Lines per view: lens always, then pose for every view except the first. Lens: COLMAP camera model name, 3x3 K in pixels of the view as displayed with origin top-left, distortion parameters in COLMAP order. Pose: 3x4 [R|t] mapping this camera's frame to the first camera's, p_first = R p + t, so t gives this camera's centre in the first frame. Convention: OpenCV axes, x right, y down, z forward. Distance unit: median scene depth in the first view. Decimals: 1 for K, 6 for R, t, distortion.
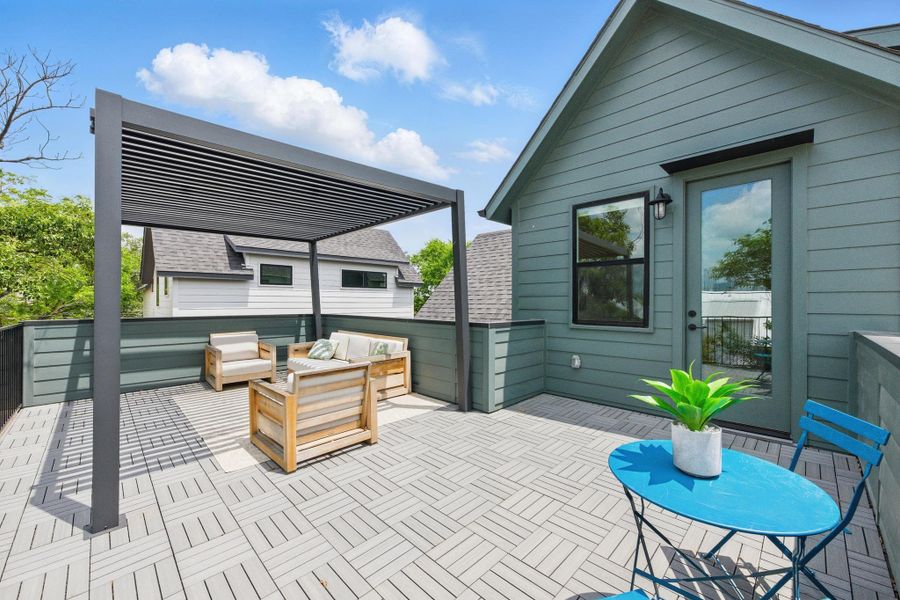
lens RADIAL K [[349.8, 0, 448.4], [0, 349.8, 301.0], [0, 0, 1]] dist [0.003664, 0.000605]
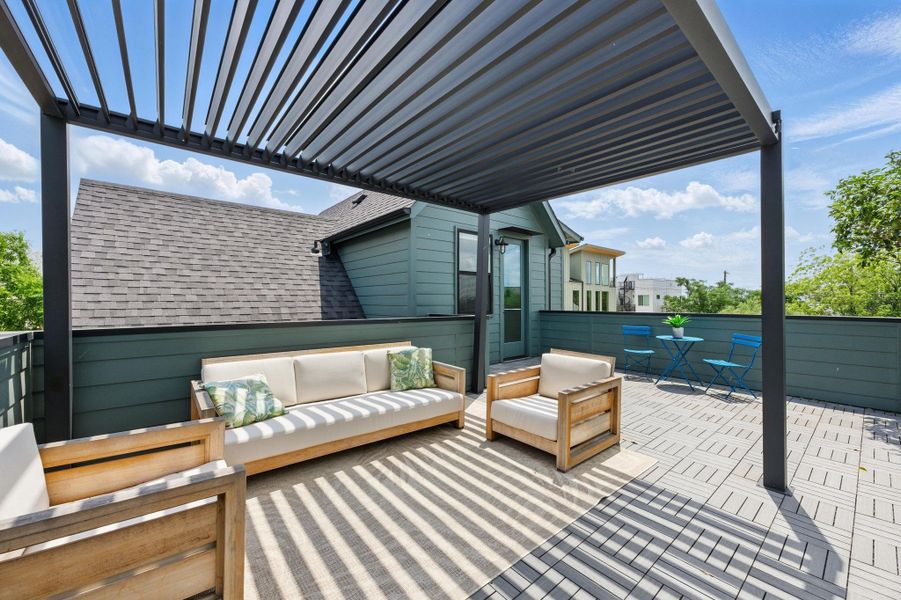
lens RADIAL K [[350.2, 0, 449.1], [0, 350.2, 298.7], [0, 0, 1]] dist [0.003664, 0.000605]
pose [[0.096429, 0.001371, 0.995339, -1.564562], [-0.004480, 0.999990, -0.000944, 0.008480], [-0.995330, -0.004368, 0.096434, 1.371331]]
